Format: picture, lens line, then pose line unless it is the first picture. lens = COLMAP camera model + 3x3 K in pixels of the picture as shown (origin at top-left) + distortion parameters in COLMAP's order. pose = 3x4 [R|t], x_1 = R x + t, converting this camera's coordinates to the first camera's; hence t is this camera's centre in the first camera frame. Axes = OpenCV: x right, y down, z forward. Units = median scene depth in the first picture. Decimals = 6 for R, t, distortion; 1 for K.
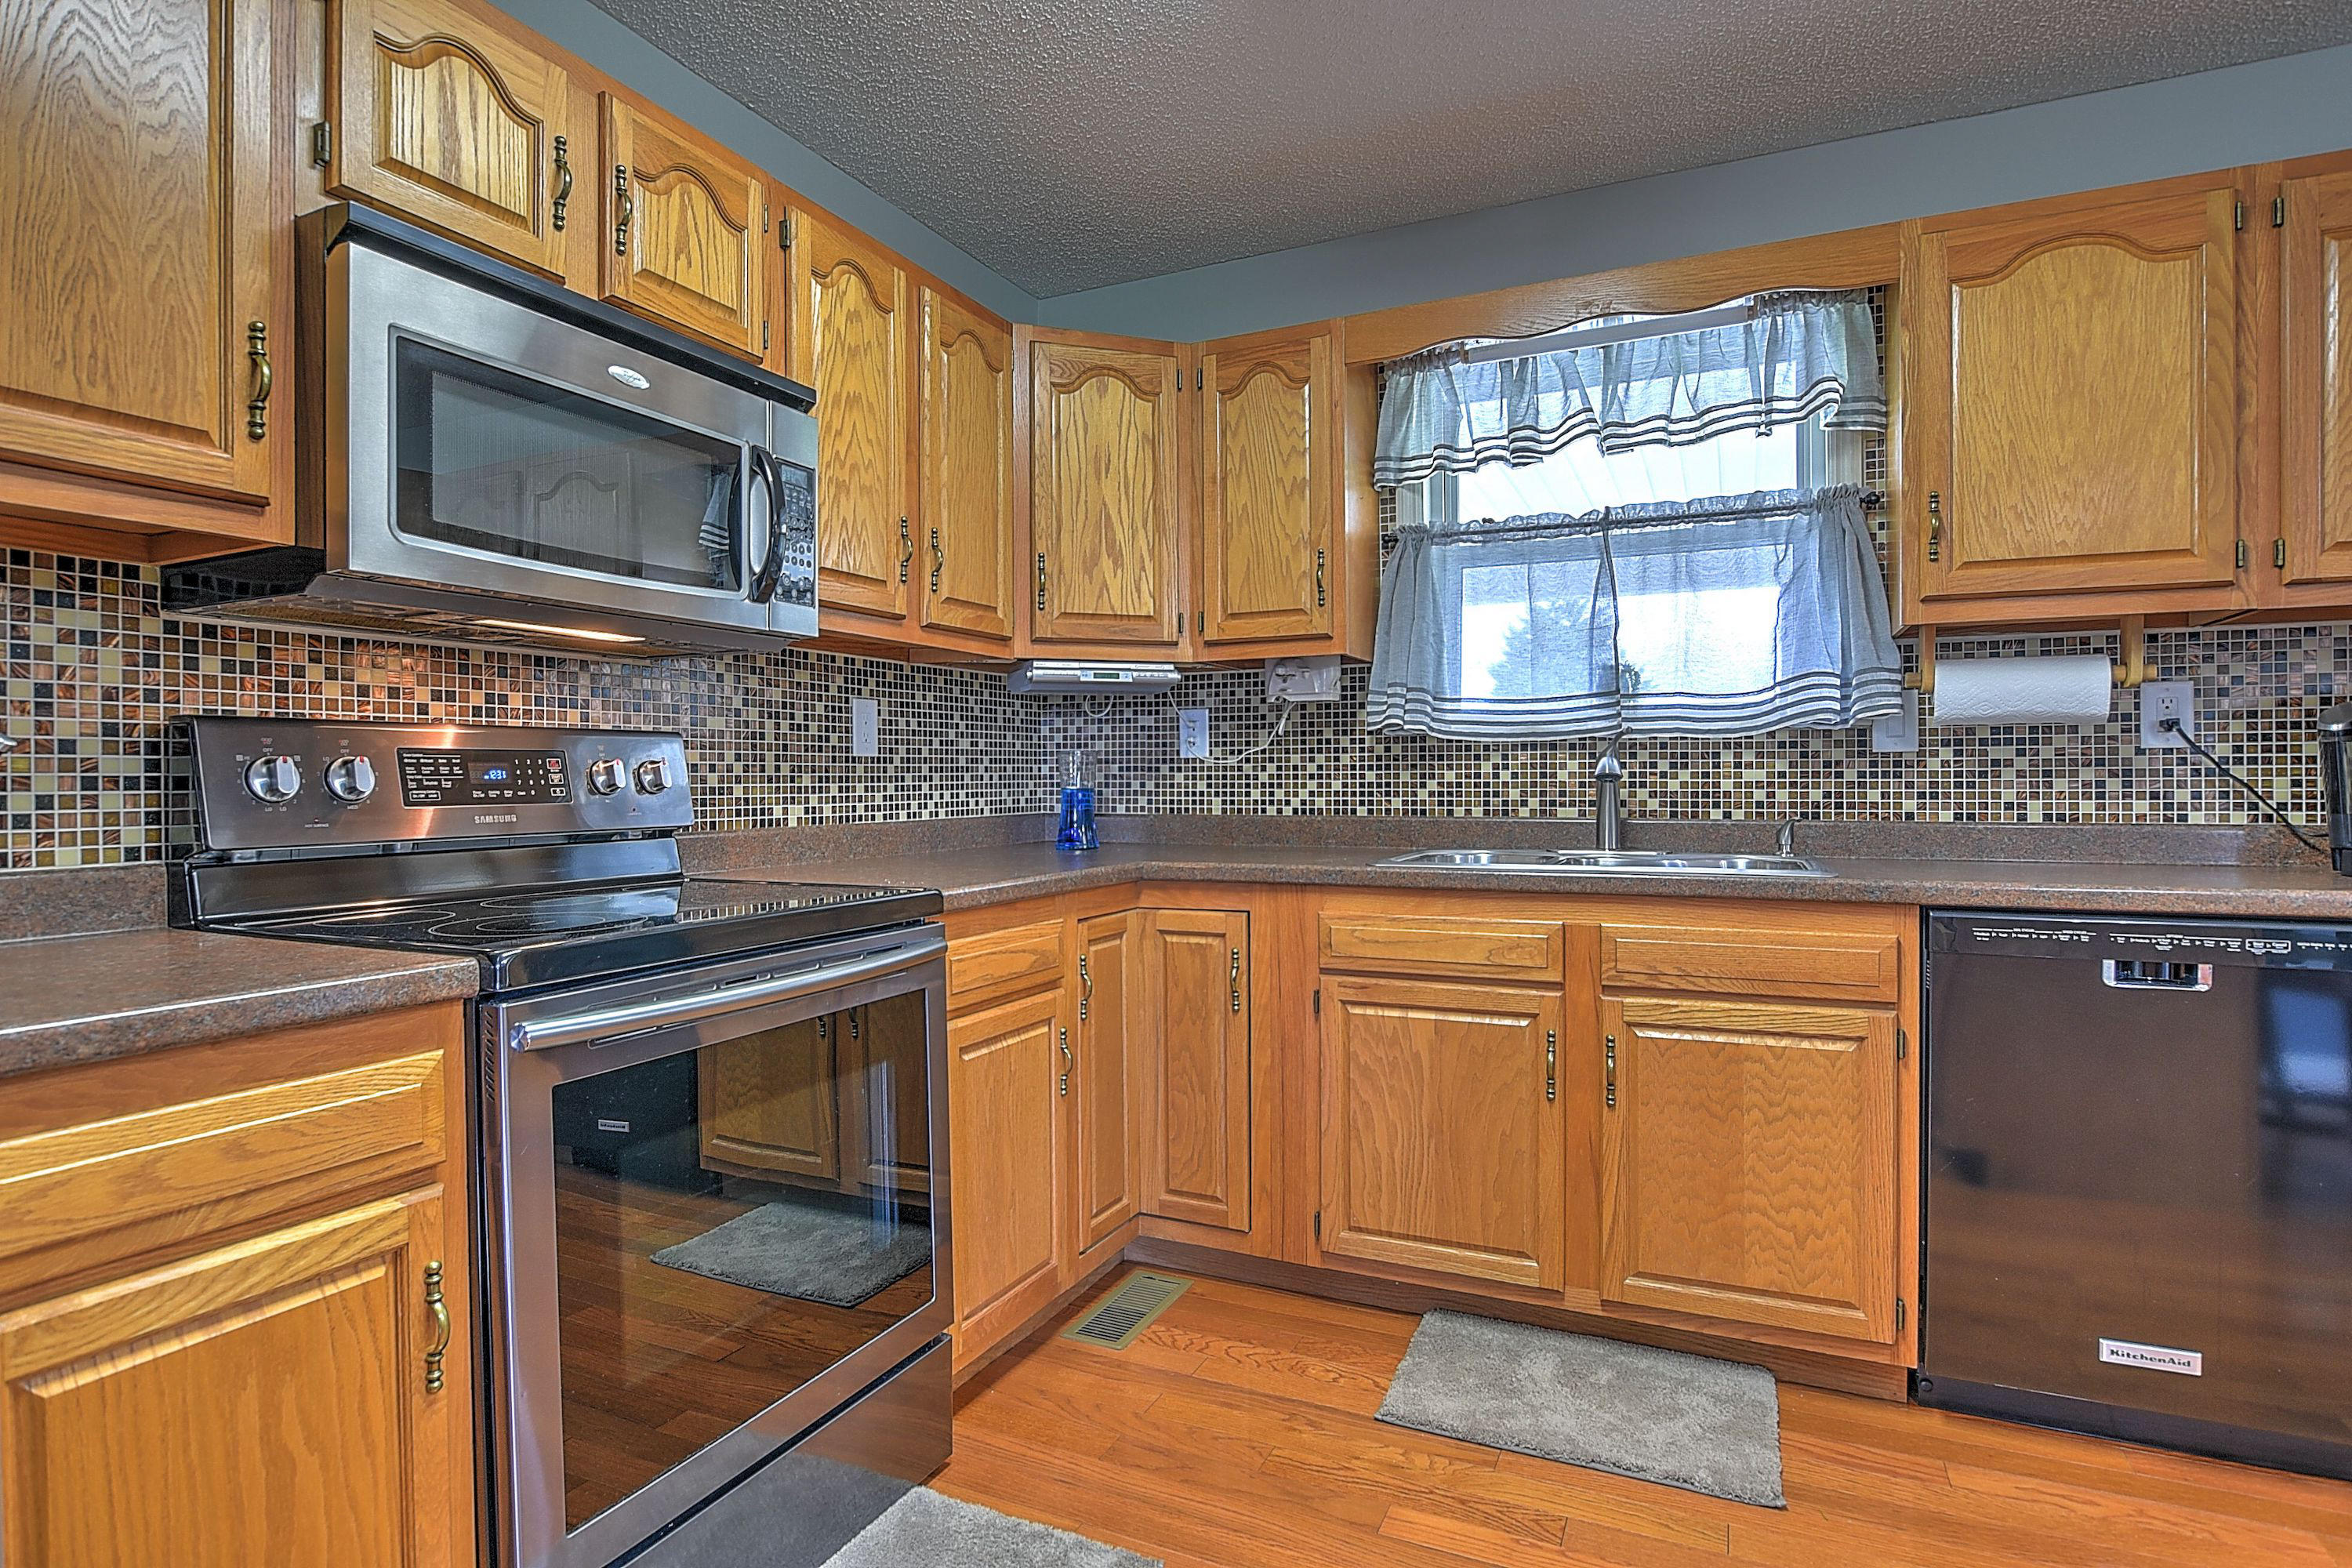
lens RADIAL K [[1206.1, 0, 1157.2], [0, 1206.1, 784.4], [0, 0, 1]] dist [-0.028256, 0.005439]
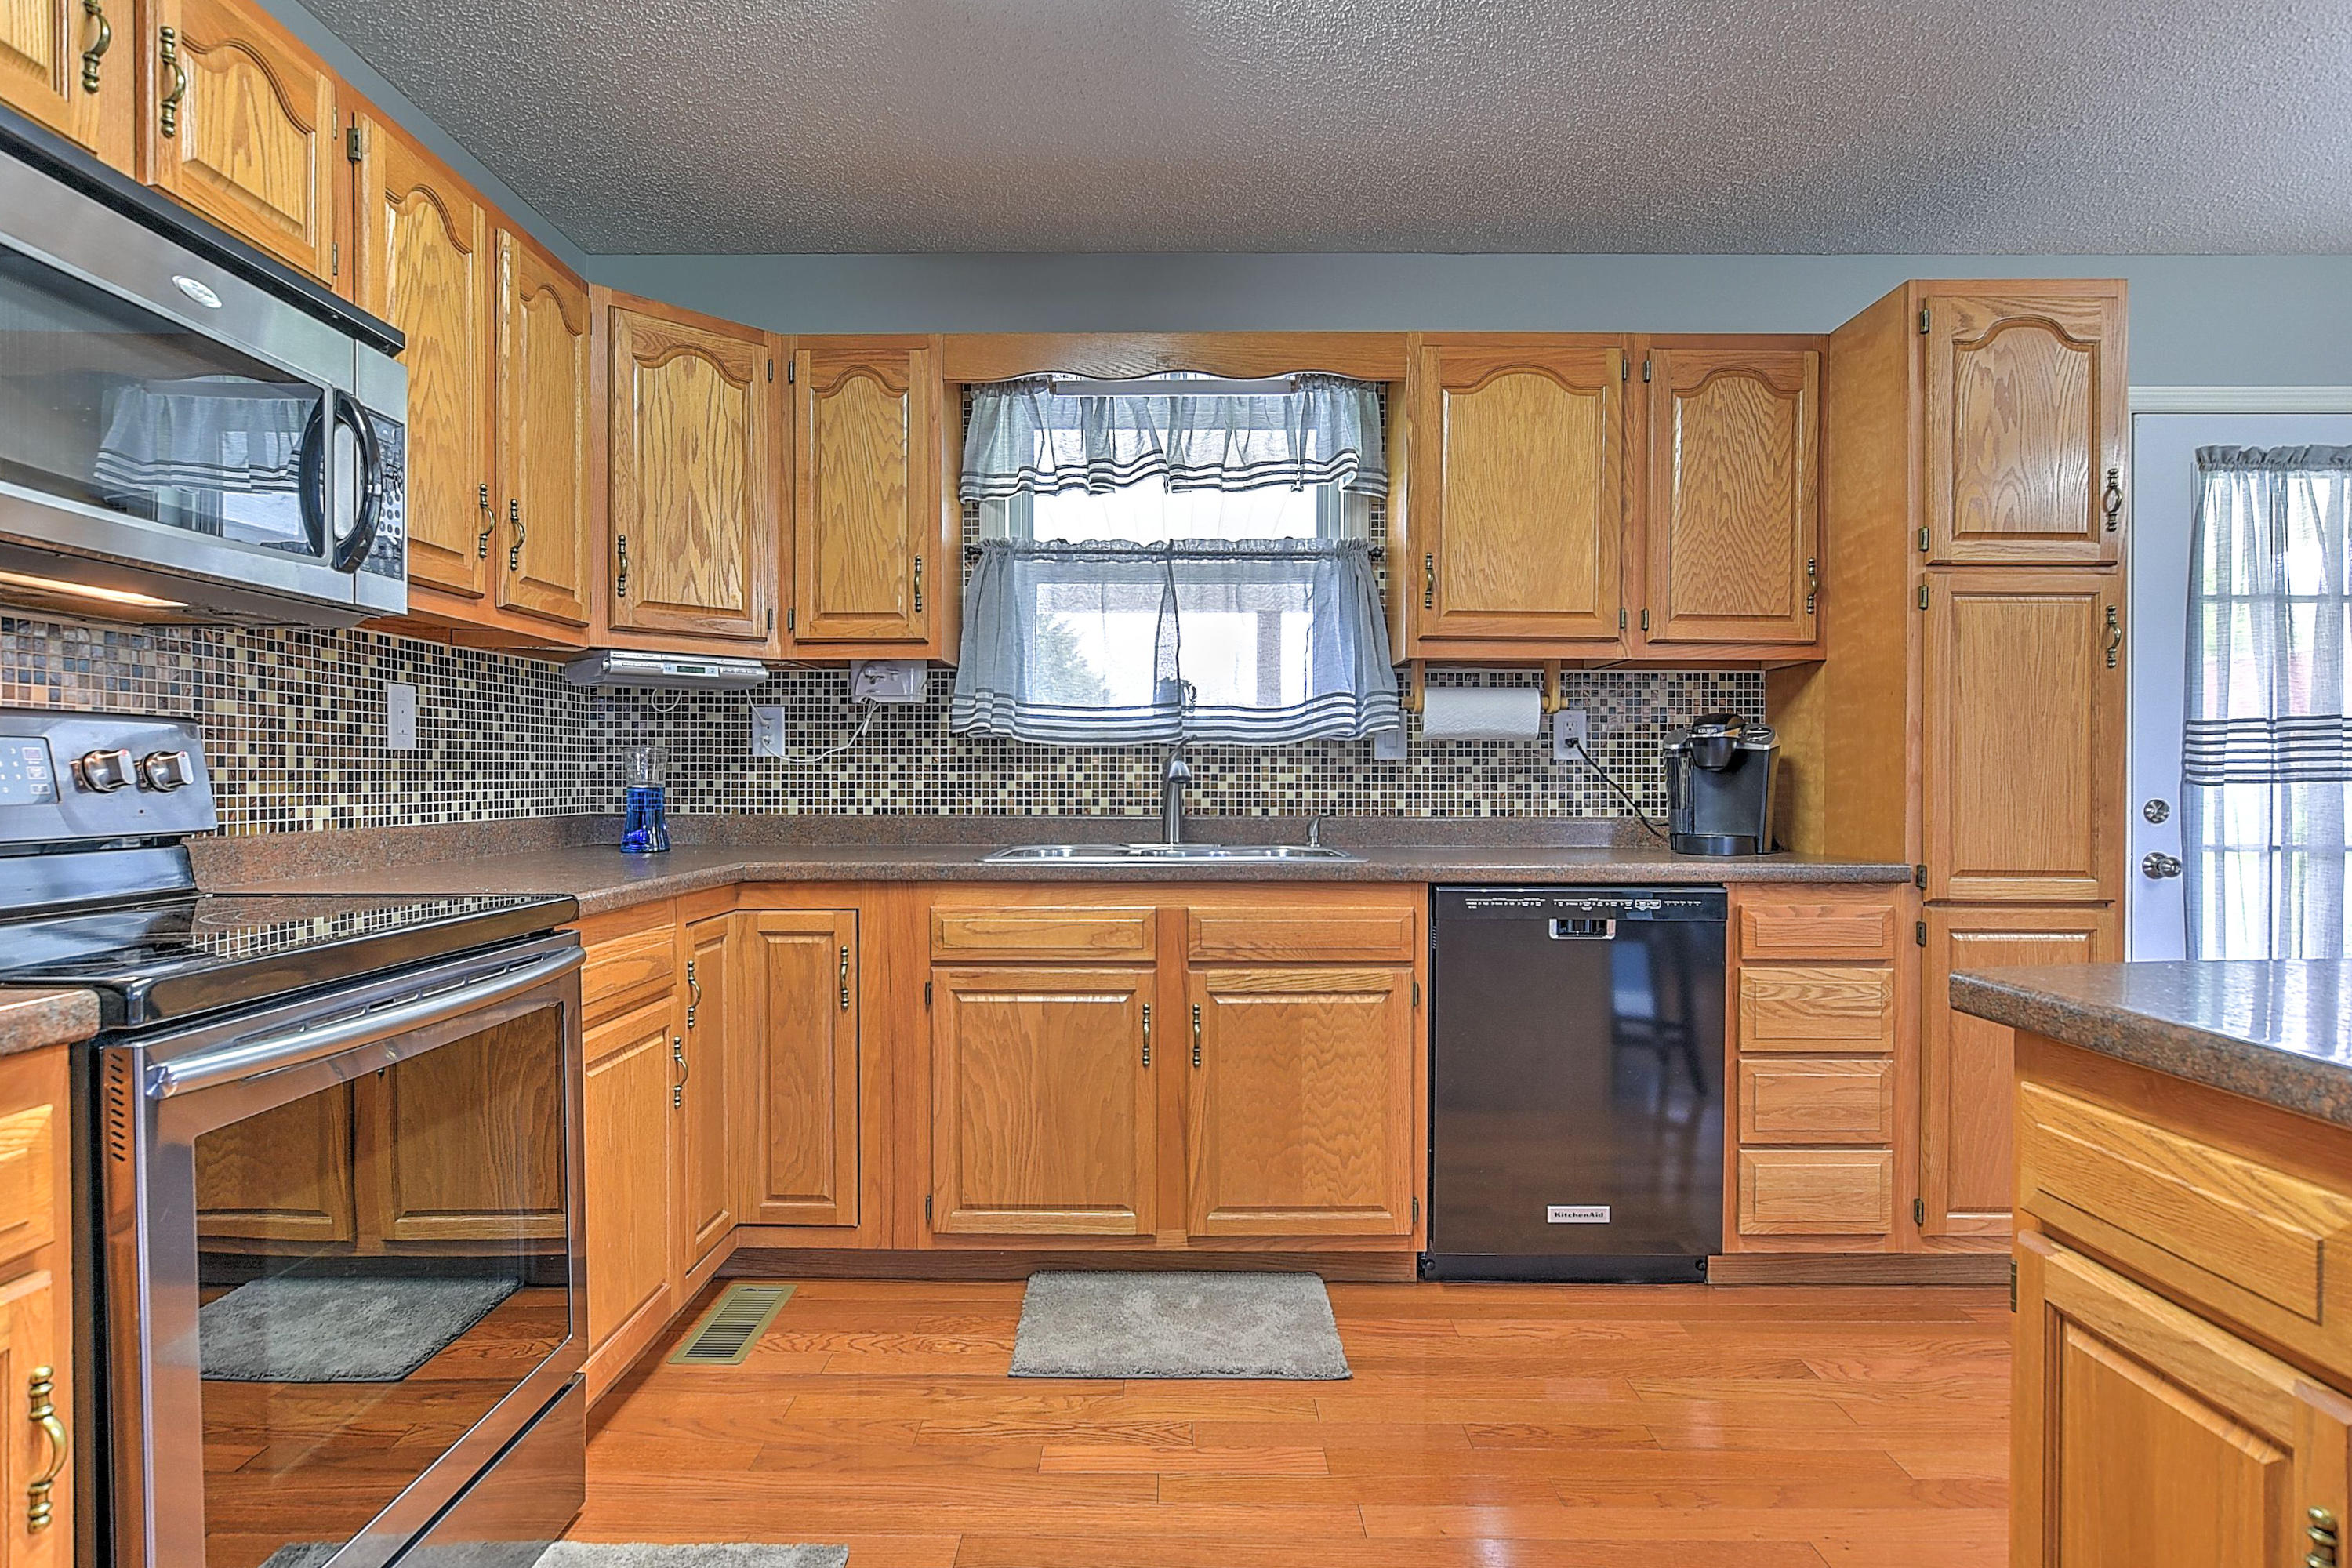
lens RADIAL K [[1206.1, 0, 1168.3], [0, 1206.1, 790.9], [0, 0, 1]] dist [-0.028256, 0.005439]
pose [[0.903715, 0.002404, 0.428127, -0.126561], [-0.004342, 0.999984, 0.003549, 0.001132], [-0.428112, -0.005066, 0.903711, -0.023828]]
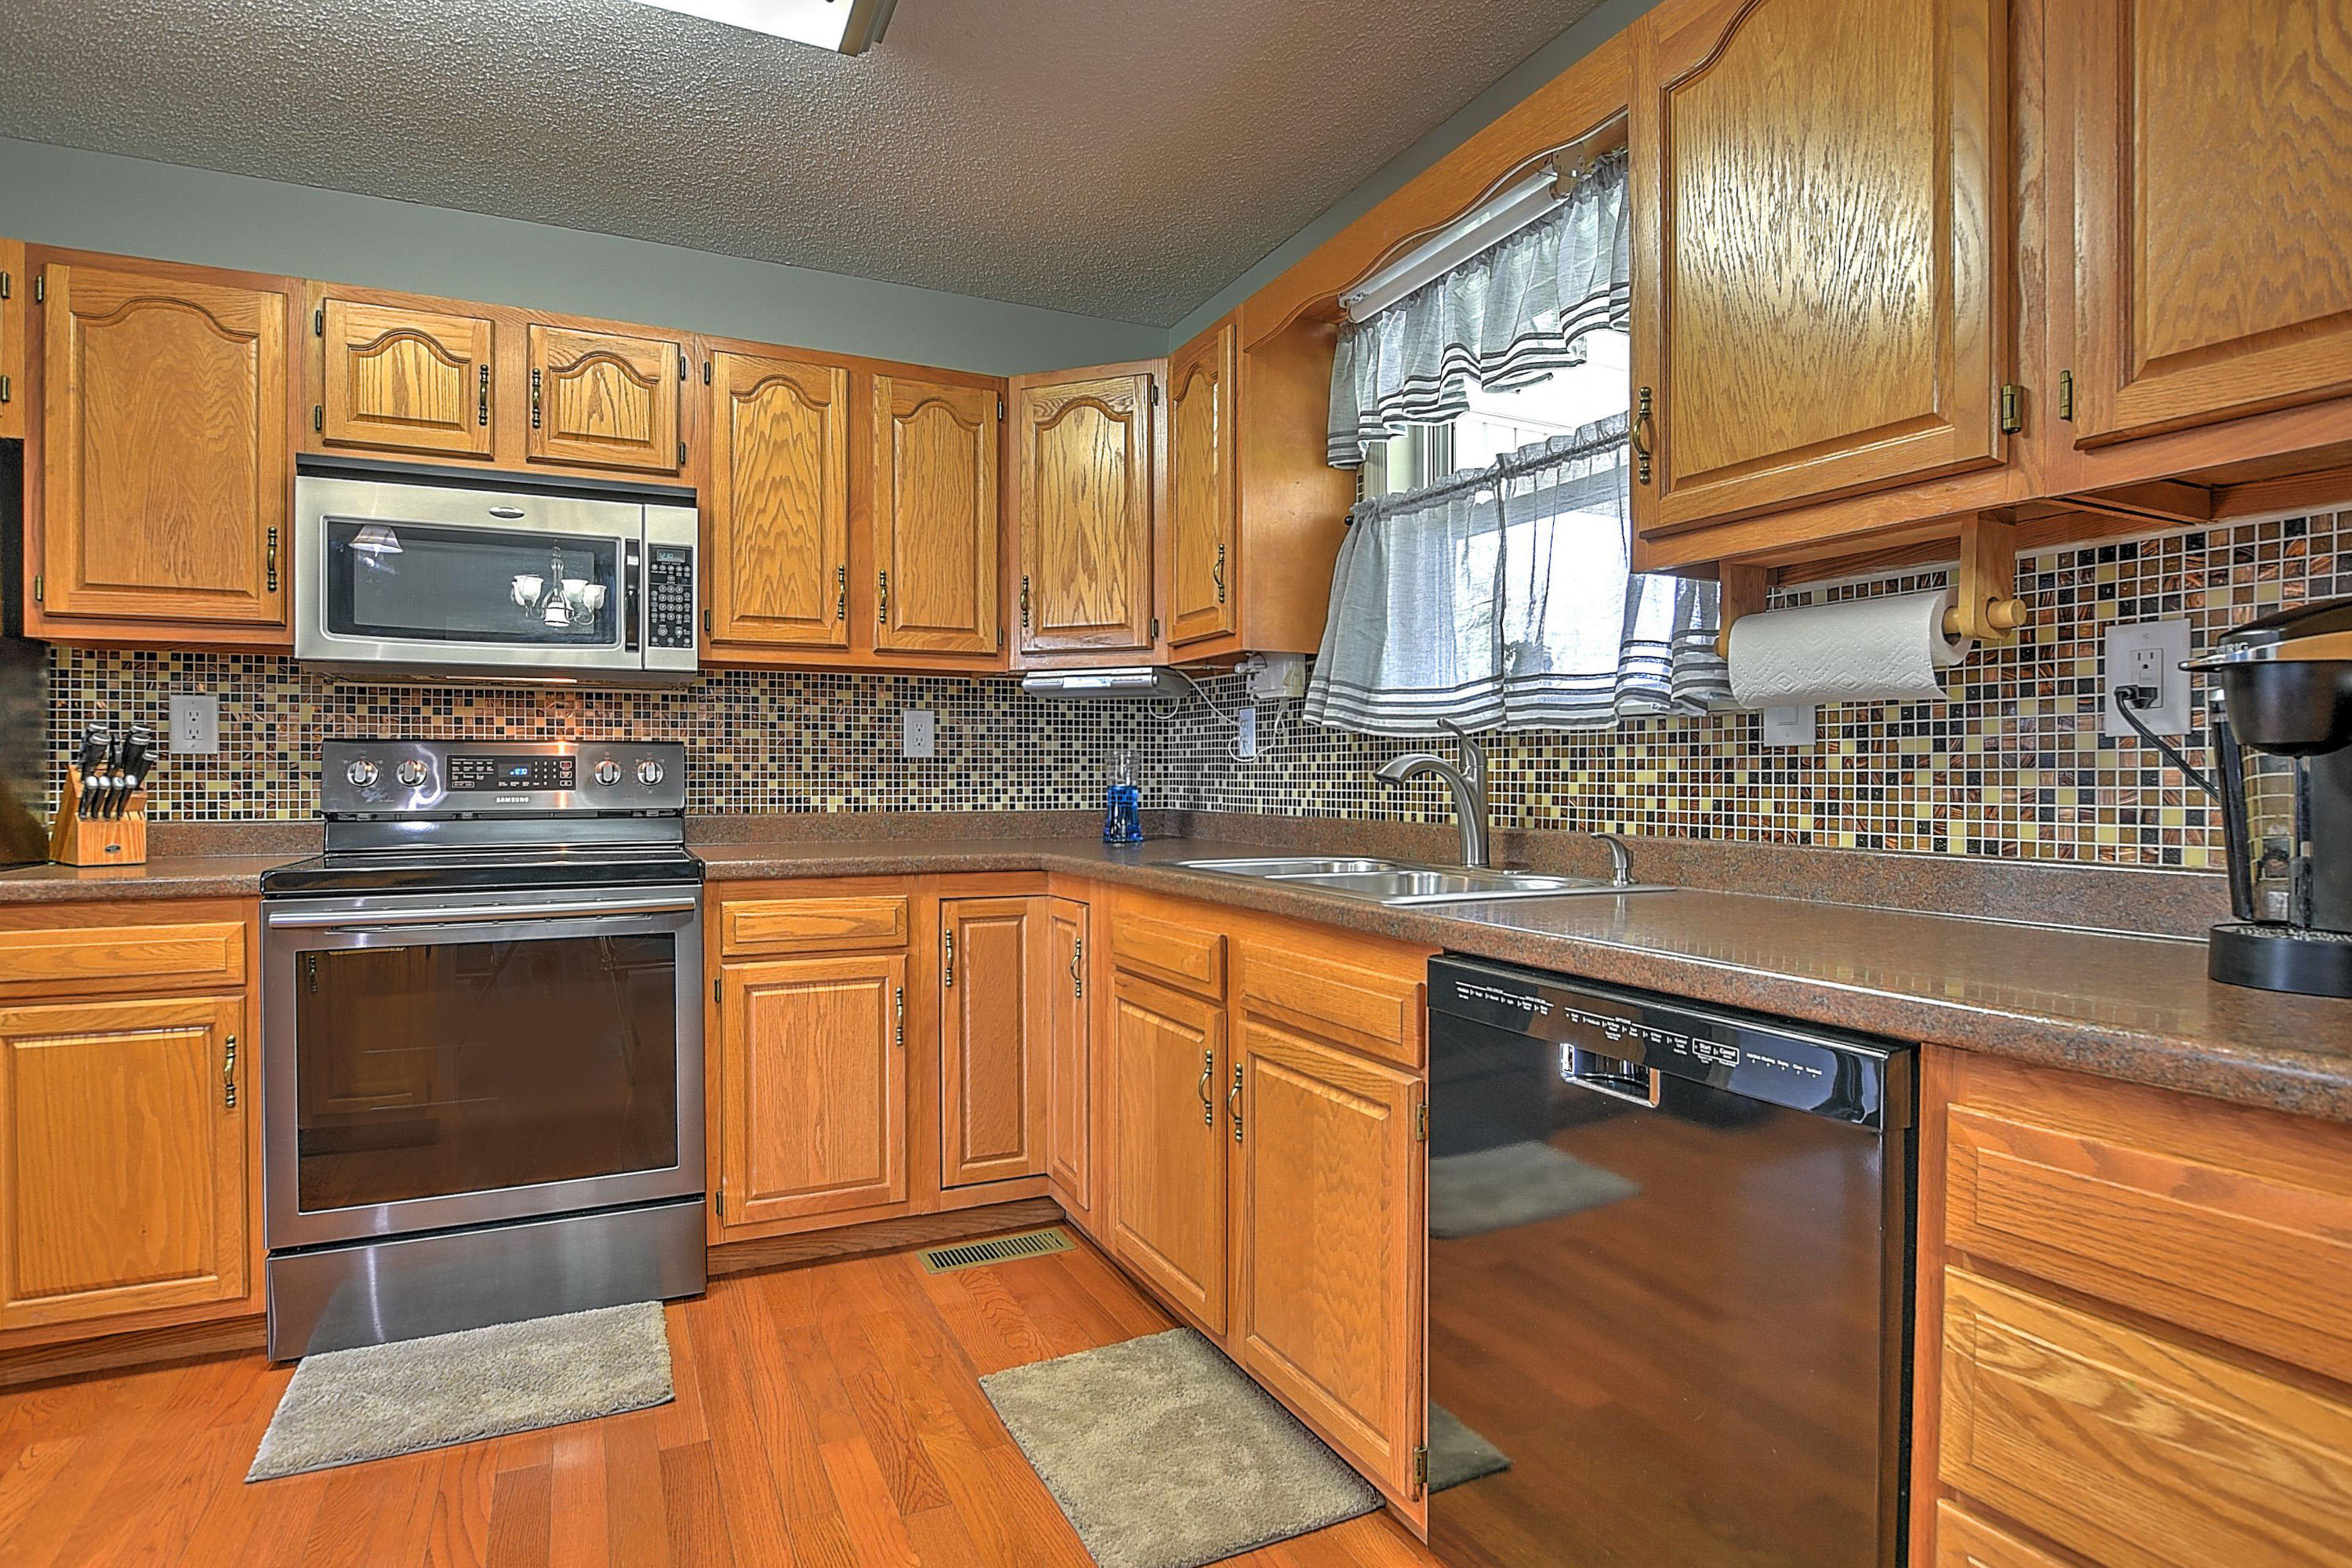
lens RADIAL K [[1206.1, 0, 1158.7], [0, 1206.1, 786.7], [0, 0, 1]] dist [-0.028256, 0.005439]
pose [[0.779754, 0.011389, -0.625982, 0.817888], [-0.008650, 0.999935, 0.007417, -0.005454], [0.626026, -0.000369, 0.779802, 0.230012]]
